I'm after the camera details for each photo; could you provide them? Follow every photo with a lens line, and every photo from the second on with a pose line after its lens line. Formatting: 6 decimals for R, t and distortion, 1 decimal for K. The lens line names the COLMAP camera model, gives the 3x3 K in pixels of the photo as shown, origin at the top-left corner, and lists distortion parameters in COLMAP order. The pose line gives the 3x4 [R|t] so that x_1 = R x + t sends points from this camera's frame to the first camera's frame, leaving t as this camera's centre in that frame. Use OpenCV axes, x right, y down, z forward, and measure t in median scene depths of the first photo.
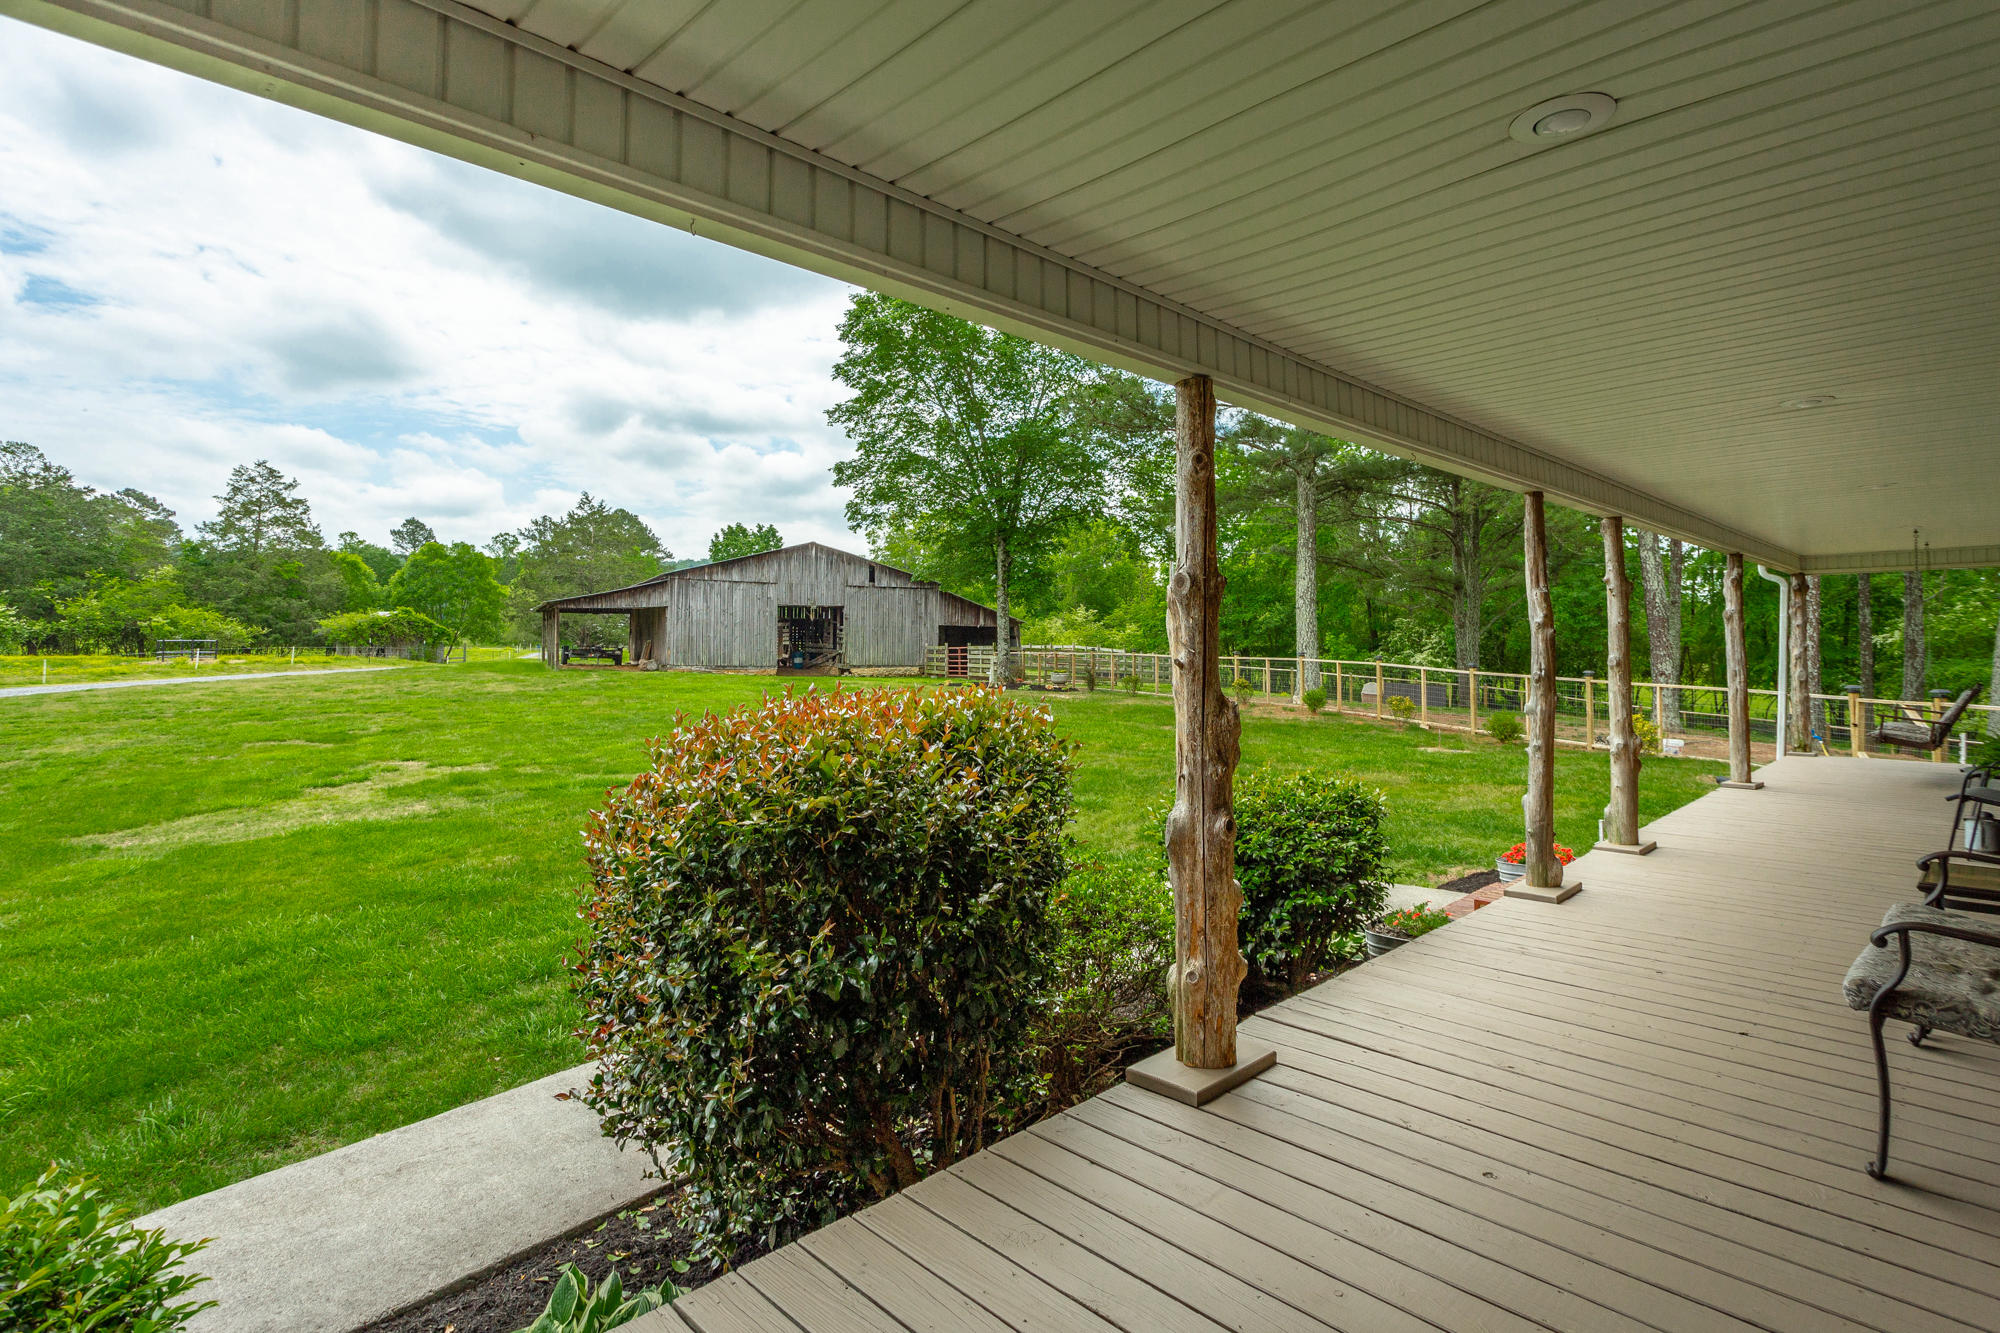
lens RADIAL K [[965.9, 0, 1000.0], [0, 965.9, 666.5], [0, 0, 1]] dist [0.000105, -0.000764]
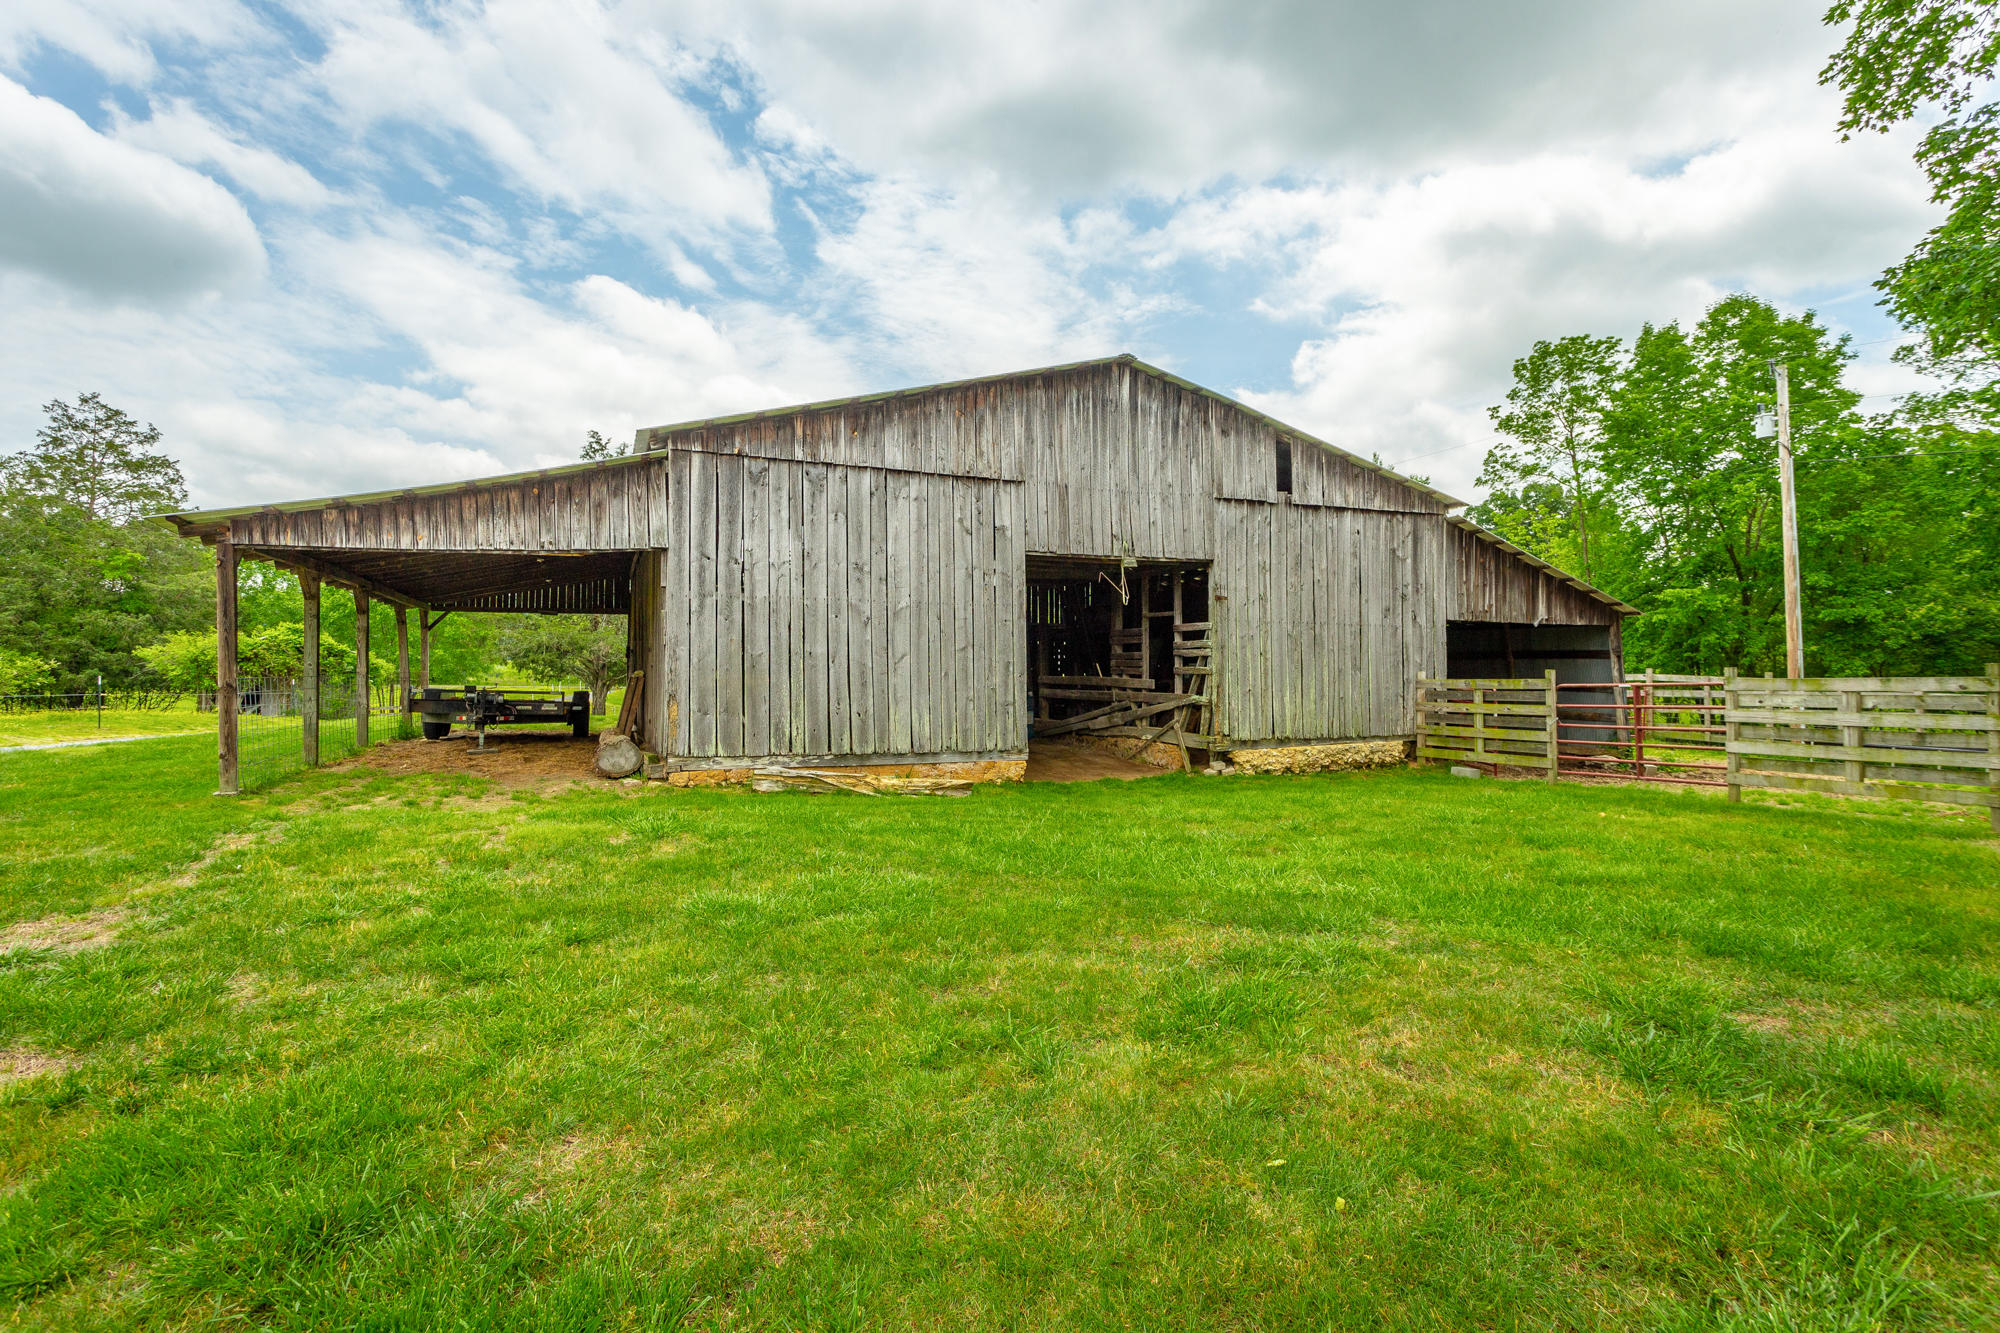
lens RADIAL K [[965.9, 0, 1000.0], [0, 965.9, 666.5], [0, 0, 1]] dist [0.000105, -0.000764]
pose [[0.996889, -0.011833, -0.077920, -0.205938], [0.009146, 0.999354, -0.034761, -0.015748], [0.078281, 0.033940, 0.996353, 0.665466]]
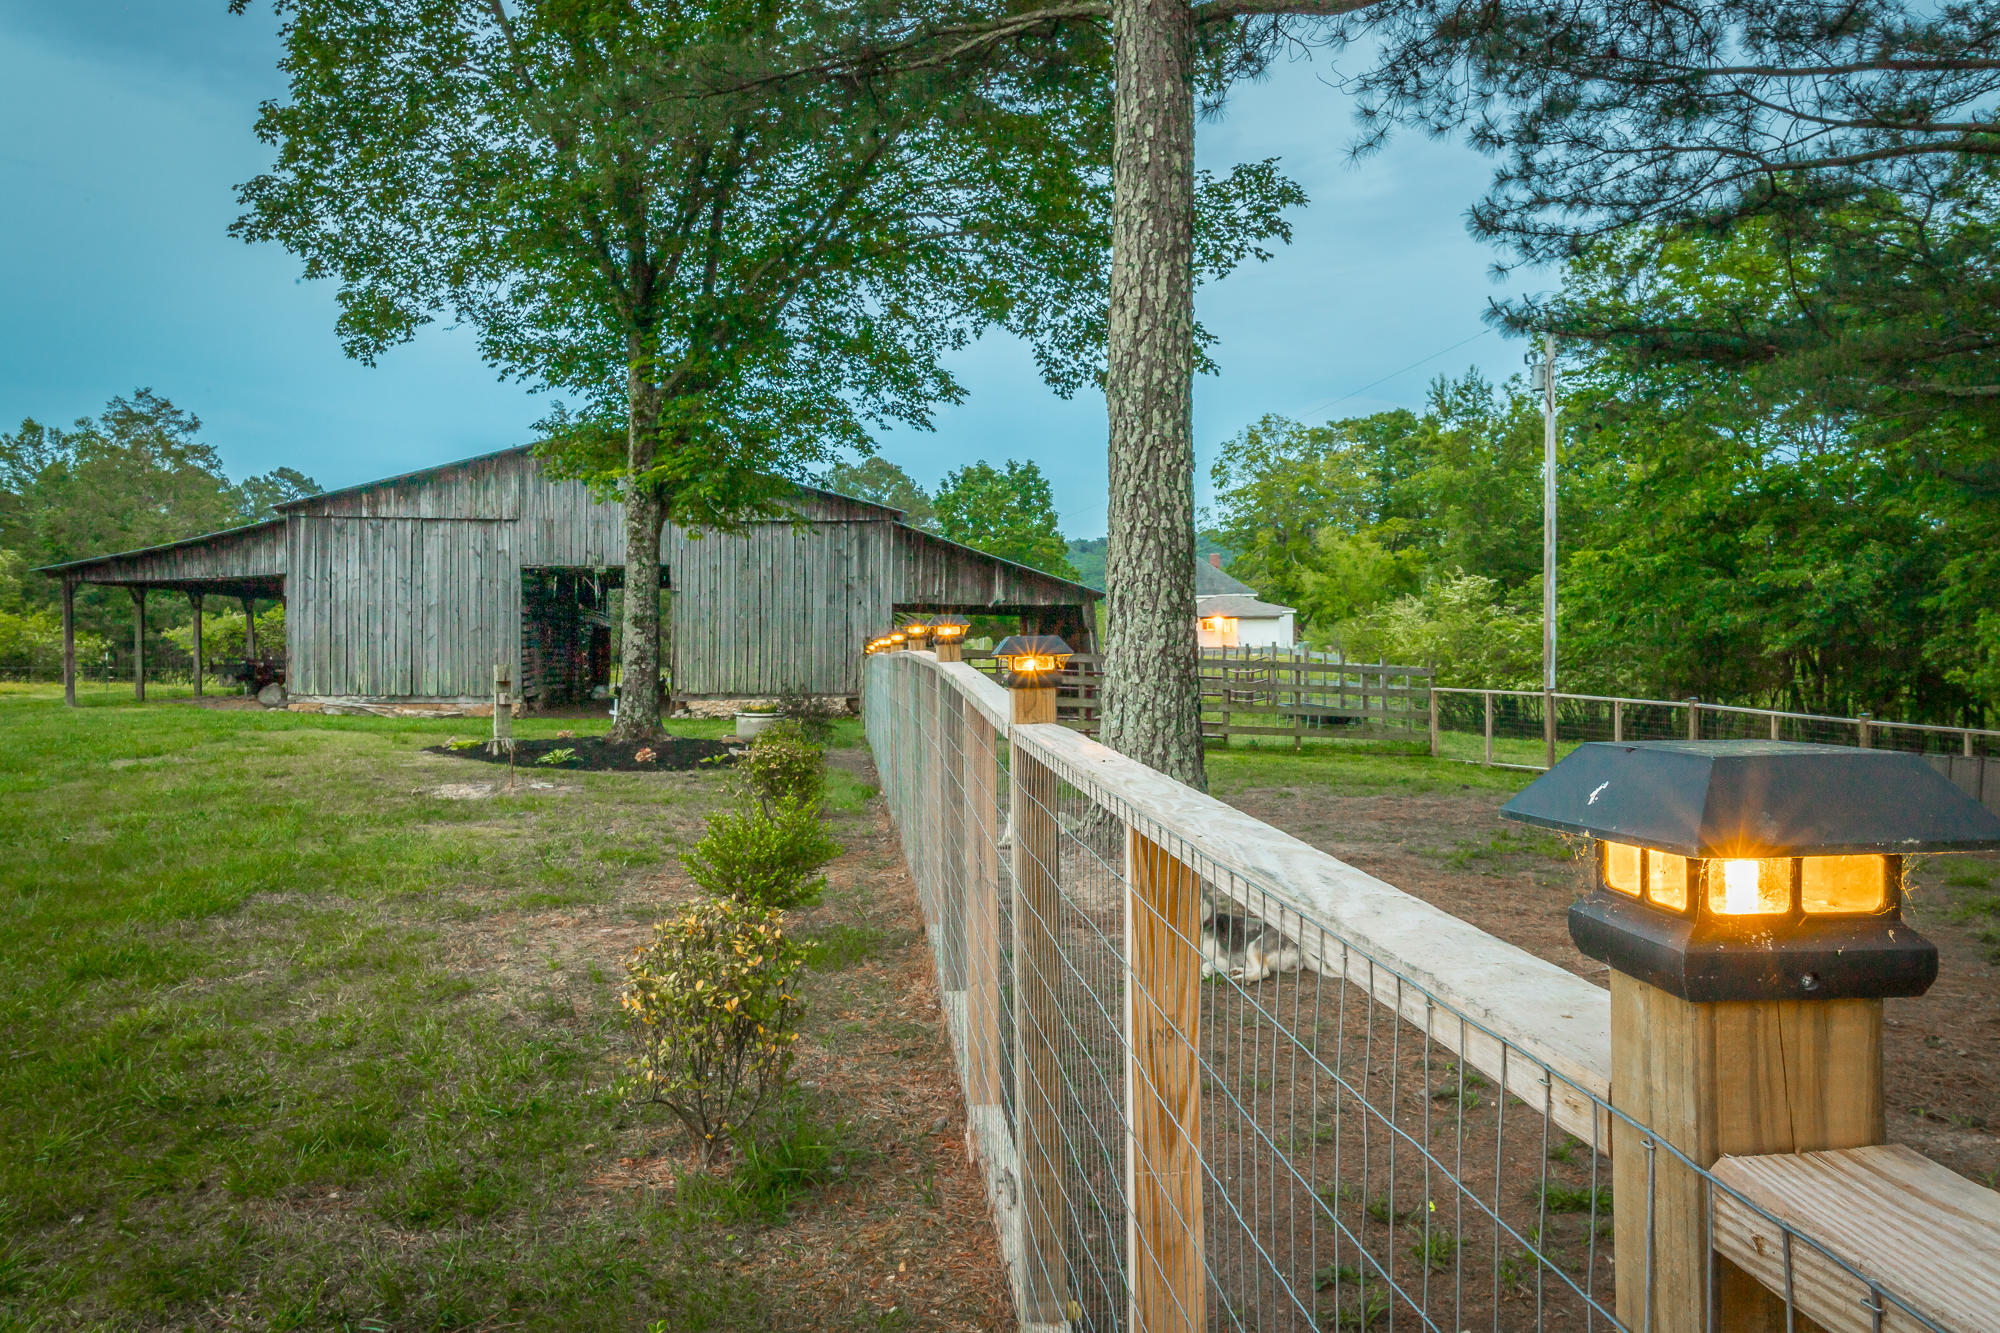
lens RADIAL K [[1501.2, 0, 1000.0], [0, 1501.2, 666.5], [0, 0, 1]] dist [0.003709, 0.003830]
pose [[0.932761, -0.010051, -0.360355, 0.239605], [0.002549, 0.999770, -0.021286, 0.001123], [0.360486, 0.018936, 0.932572, 0.388953]]
